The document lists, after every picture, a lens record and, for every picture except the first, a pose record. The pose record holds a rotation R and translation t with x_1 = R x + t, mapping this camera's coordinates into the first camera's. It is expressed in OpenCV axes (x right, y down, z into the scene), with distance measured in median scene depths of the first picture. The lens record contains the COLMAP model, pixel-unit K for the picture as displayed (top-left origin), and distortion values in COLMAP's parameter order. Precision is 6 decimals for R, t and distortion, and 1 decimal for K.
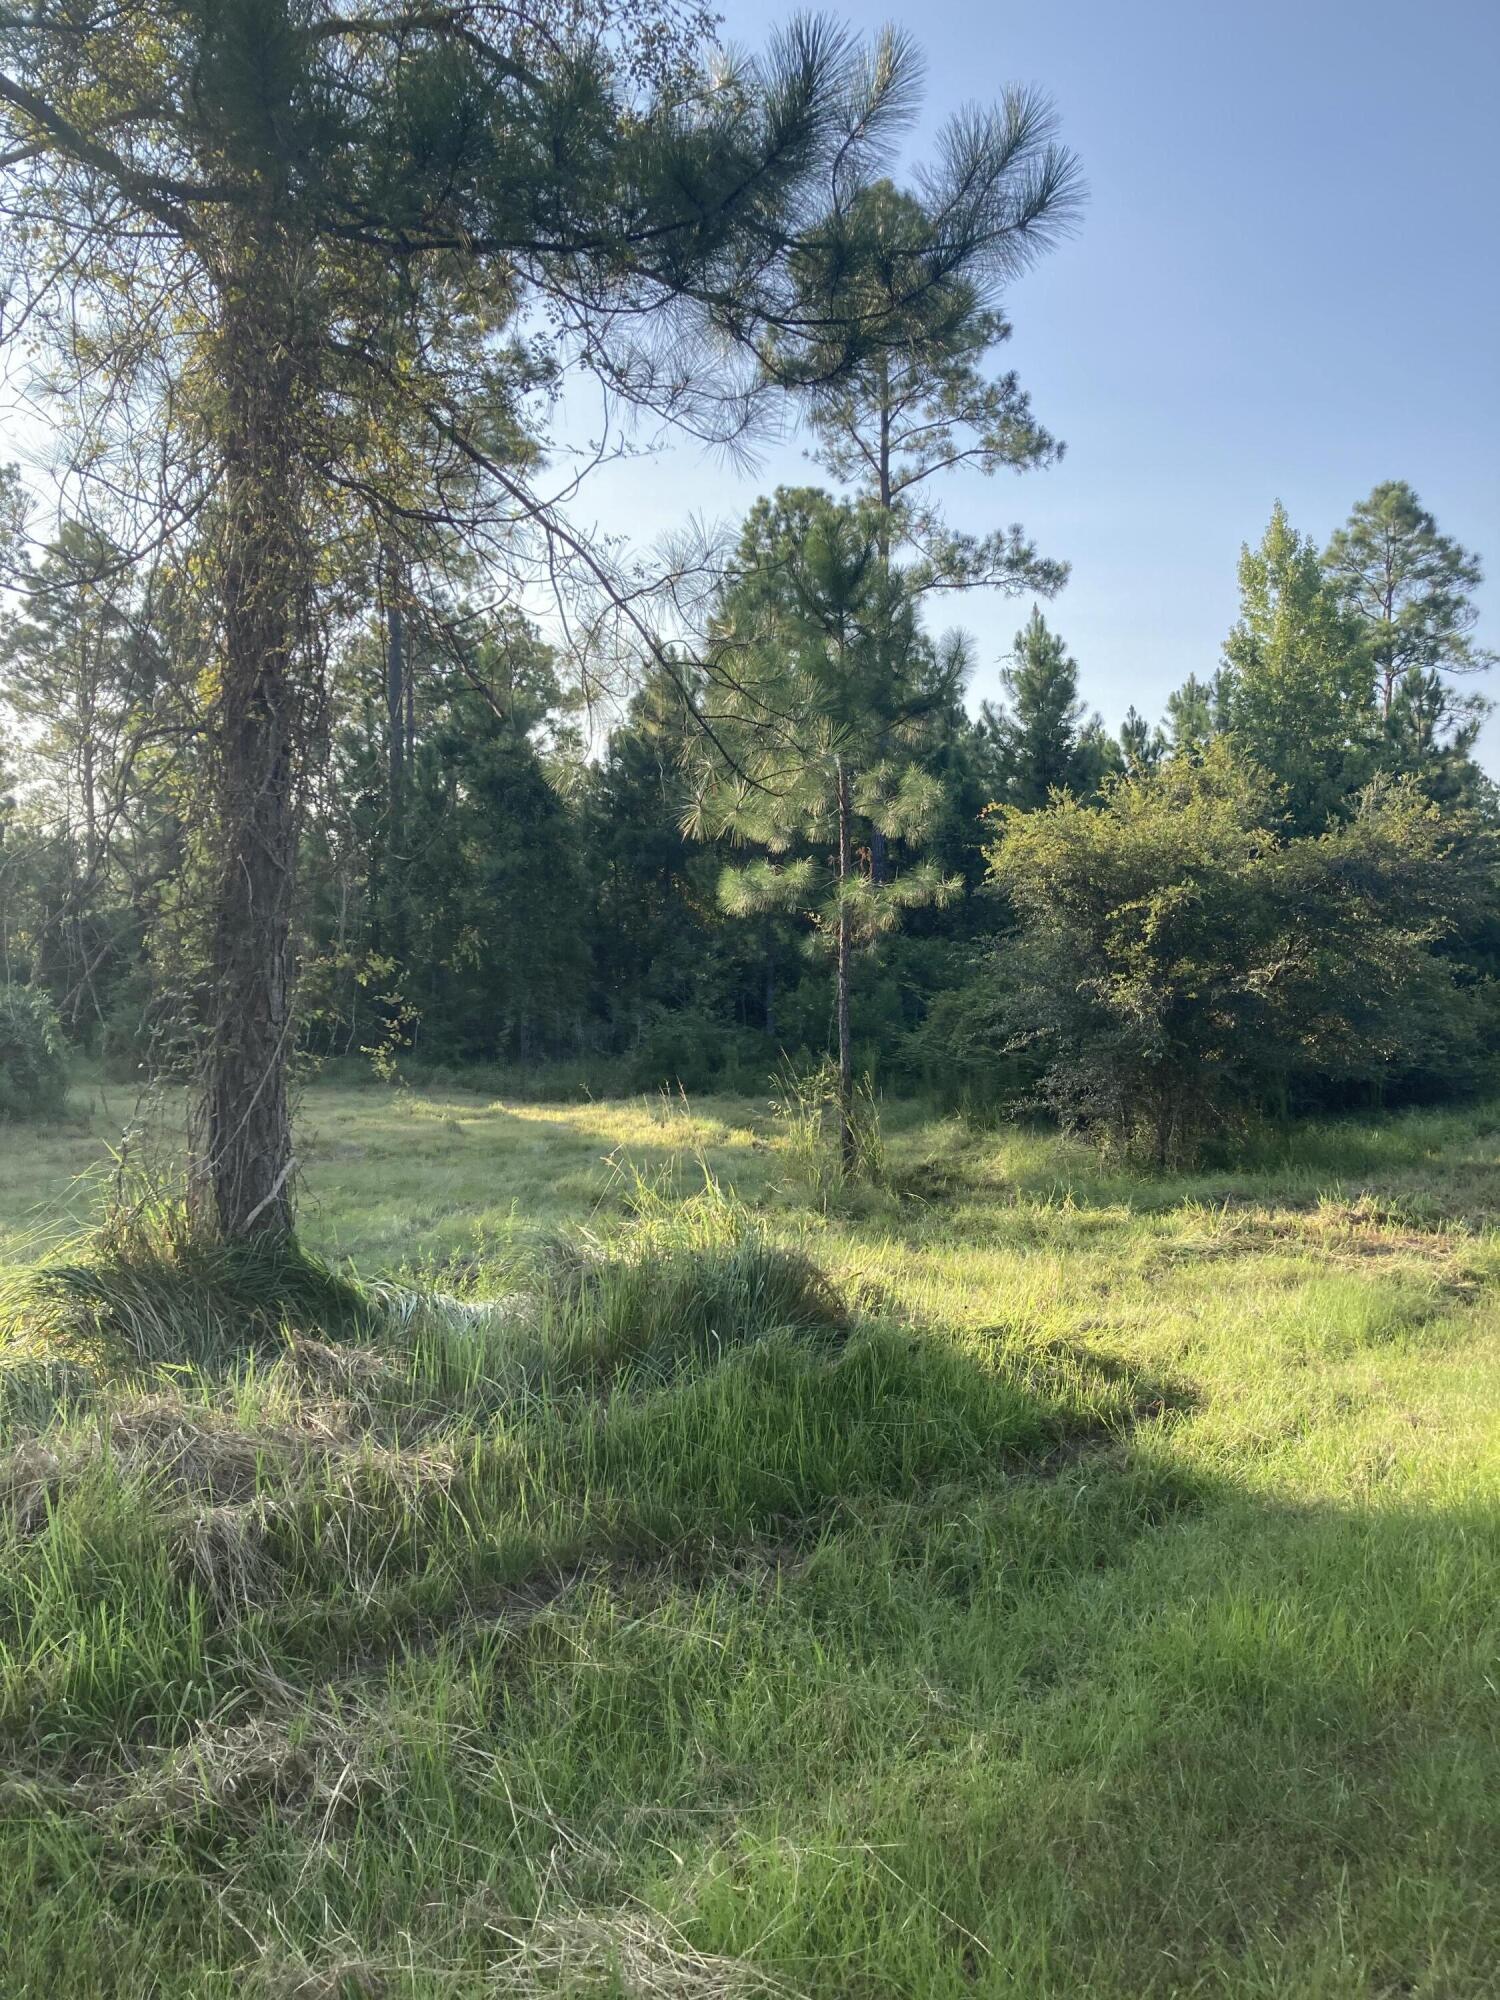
lens RADIAL K [[1628.4, 0, 711.8], [0, 1628.4, 1003.2], [0, 0, 1]] dist [0.031234, -0.042677]
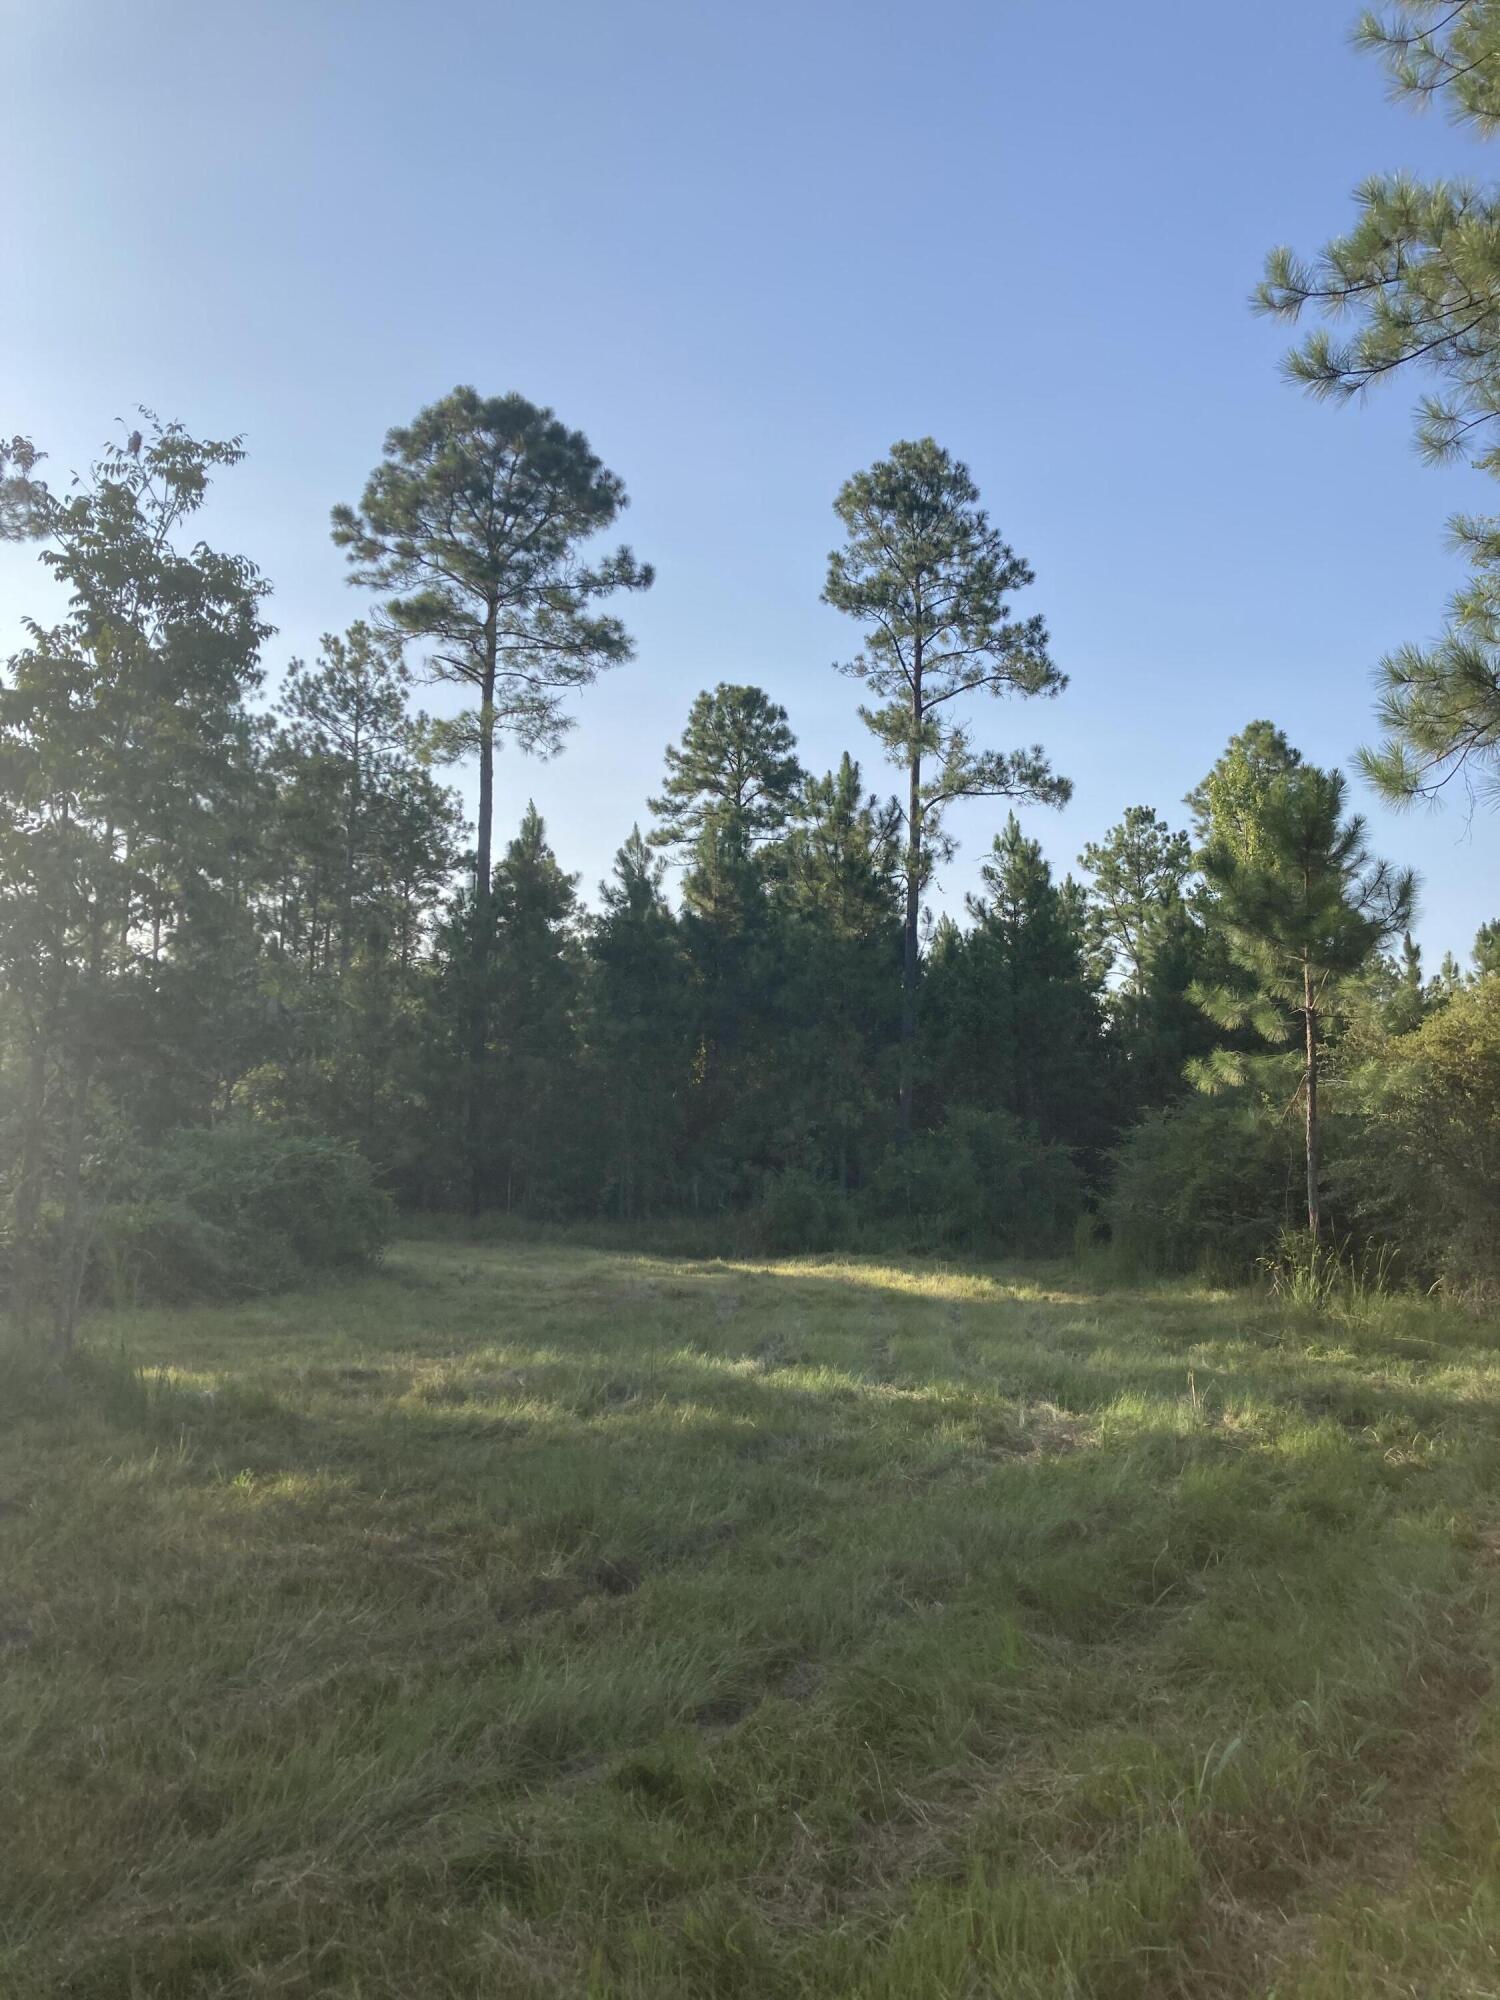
lens RADIAL K [[1628.4, 0, 767.4], [0, 1628.4, 988.7], [0, 0, 1]] dist [0.031234, -0.042677]
pose [[0.975032, 0.038259, 0.218744, -0.231919], [-0.014310, 0.993824, -0.110040, 0.001942], [-0.221603, 0.104163, 0.969558, -0.034614]]
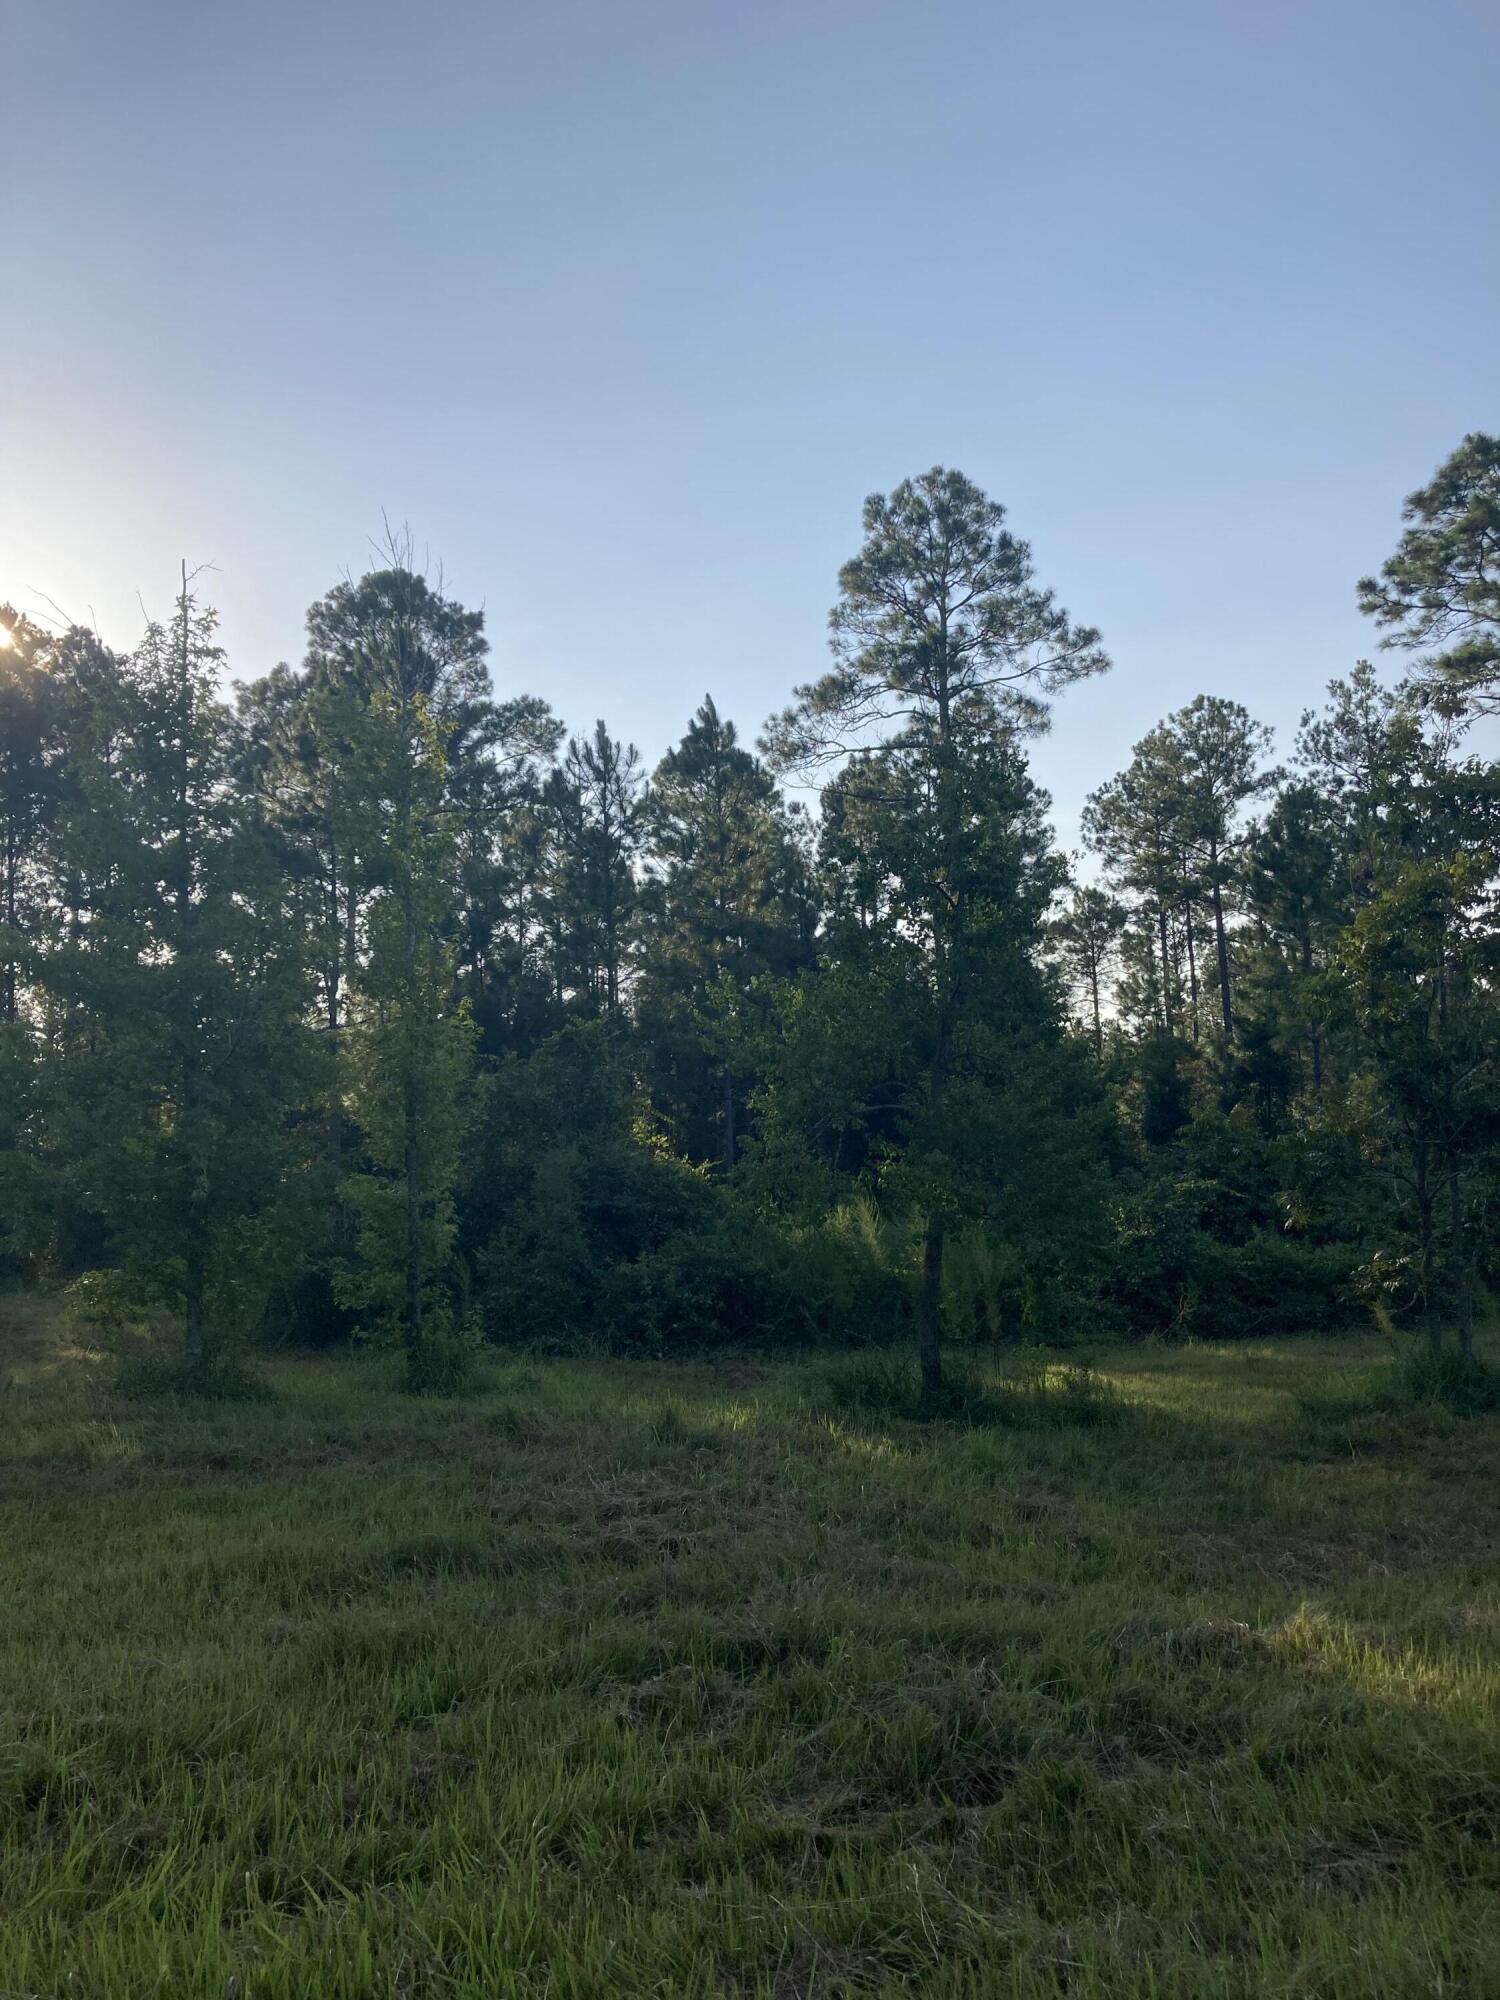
lens RADIAL K [[1628.4, 0, 731.8], [0, 1628.4, 983.5], [0, 0, 1]] dist [0.031234, -0.042677]
pose [[0.925940, -0.083047, -0.368427, -0.290304], [0.036179, 0.990542, -0.132353, -0.009035], [0.375934, 0.109222, 0.920187, -0.145792]]
